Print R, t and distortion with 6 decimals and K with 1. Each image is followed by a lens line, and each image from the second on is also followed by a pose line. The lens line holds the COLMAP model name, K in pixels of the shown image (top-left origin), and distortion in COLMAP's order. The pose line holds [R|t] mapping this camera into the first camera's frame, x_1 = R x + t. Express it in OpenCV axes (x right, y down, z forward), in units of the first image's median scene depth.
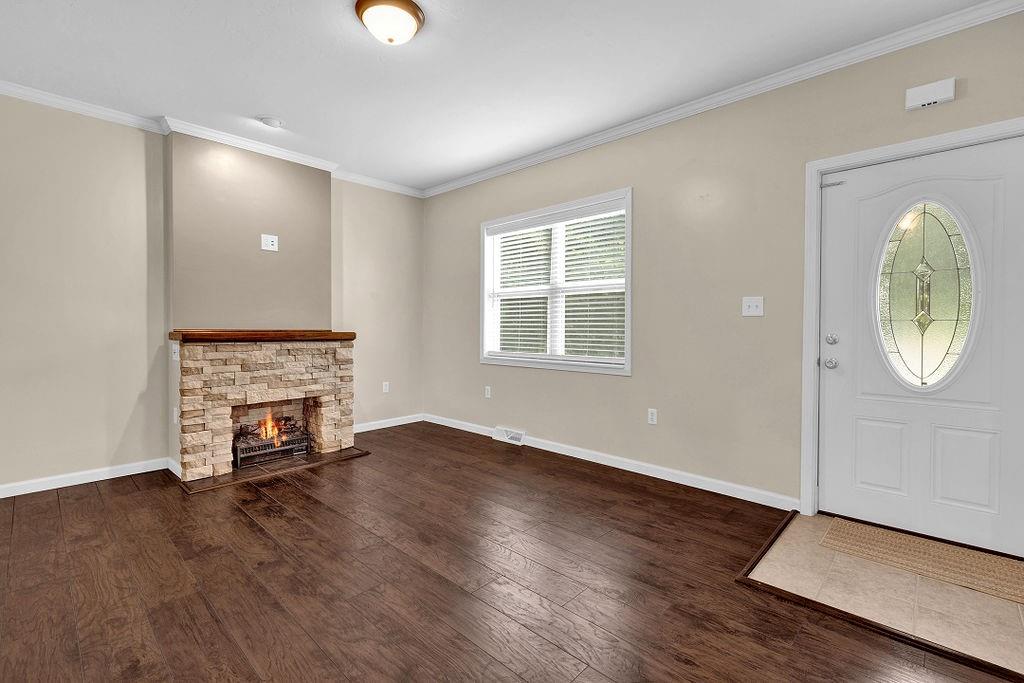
lens RADIAL K [[457.9, 0, 509.3], [0, 457.9, 338.2], [0, 0, 1]] dist [0.007166, -0.000259]
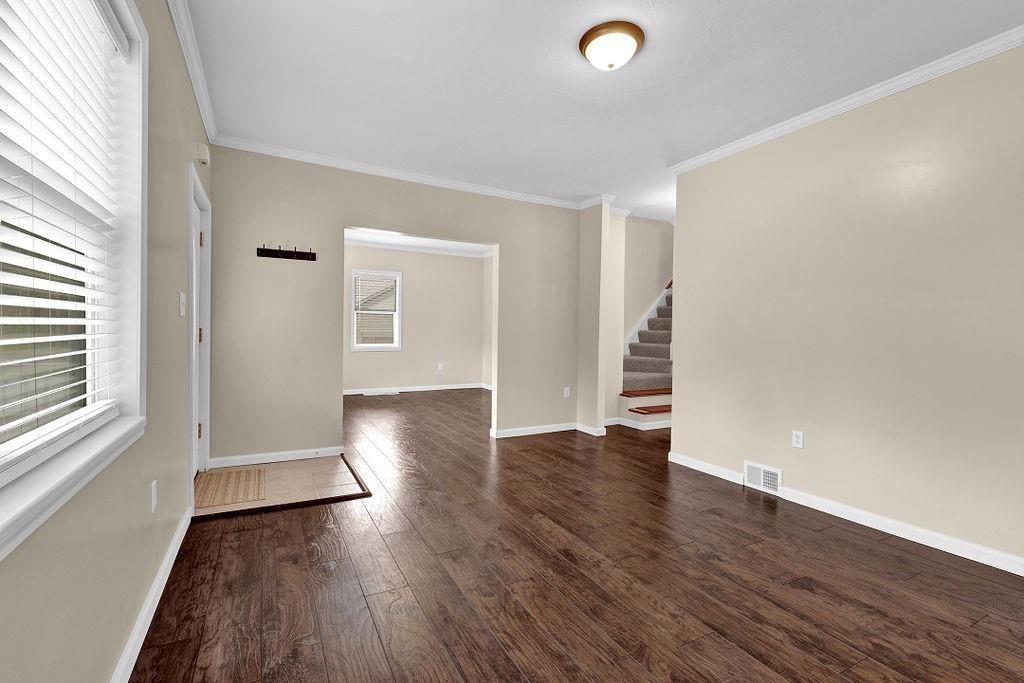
lens RADIAL K [[457.9, 0, 510.0], [0, 457.9, 337.1], [0, 0, 1]] dist [0.007166, -0.000259]
pose [[-0.950960, -0.024176, 0.308369, -0.238102], [-0.013253, 0.999210, 0.037468, -0.039236], [-0.309031, 0.031544, -0.950529, 1.314607]]
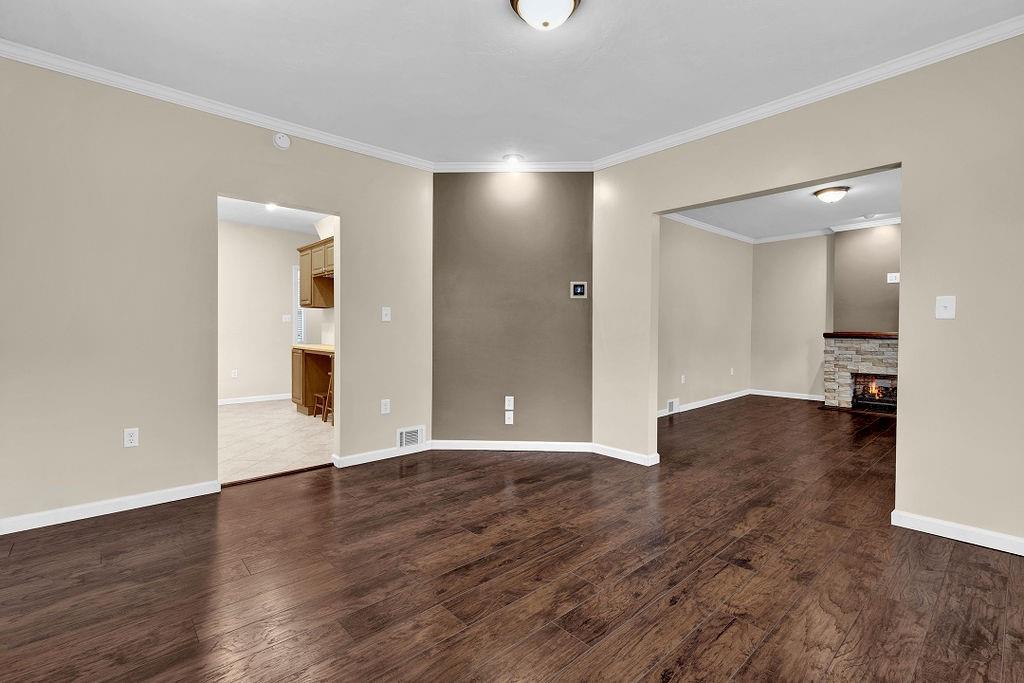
lens RADIAL K [[457.9, 0, 512.0], [0, 457.9, 334.4], [0, 0, 1]] dist [0.007166, -0.000259]
pose [[-0.064832, 0.008071, -0.997864, 1.310696], [-0.025773, 0.999620, 0.009759, 0.009331], [0.997563, 0.026351, -0.064600, -0.249787]]
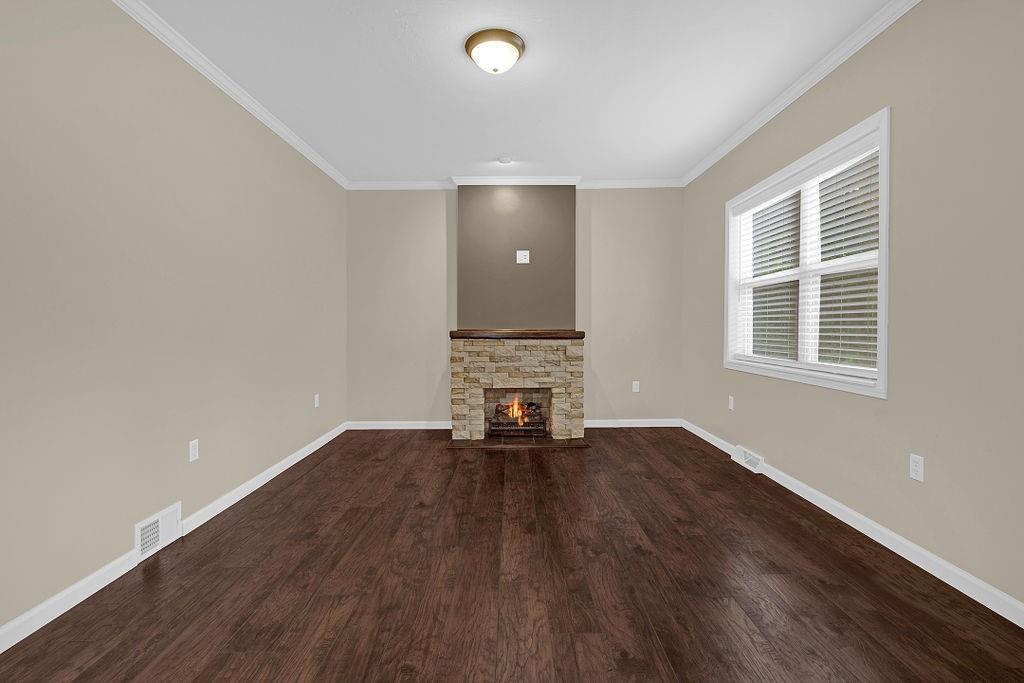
lens RADIAL K [[457.9, 0, 506.0], [0, 457.9, 336.6], [0, 0, 1]] dist [0.007166, -0.000259]
pose [[0.683798, 0.008813, -0.729618, 0.366367], [-0.009512, 0.999950, 0.003163, -0.002348], [0.729609, 0.004778, 0.683848, 0.160413]]
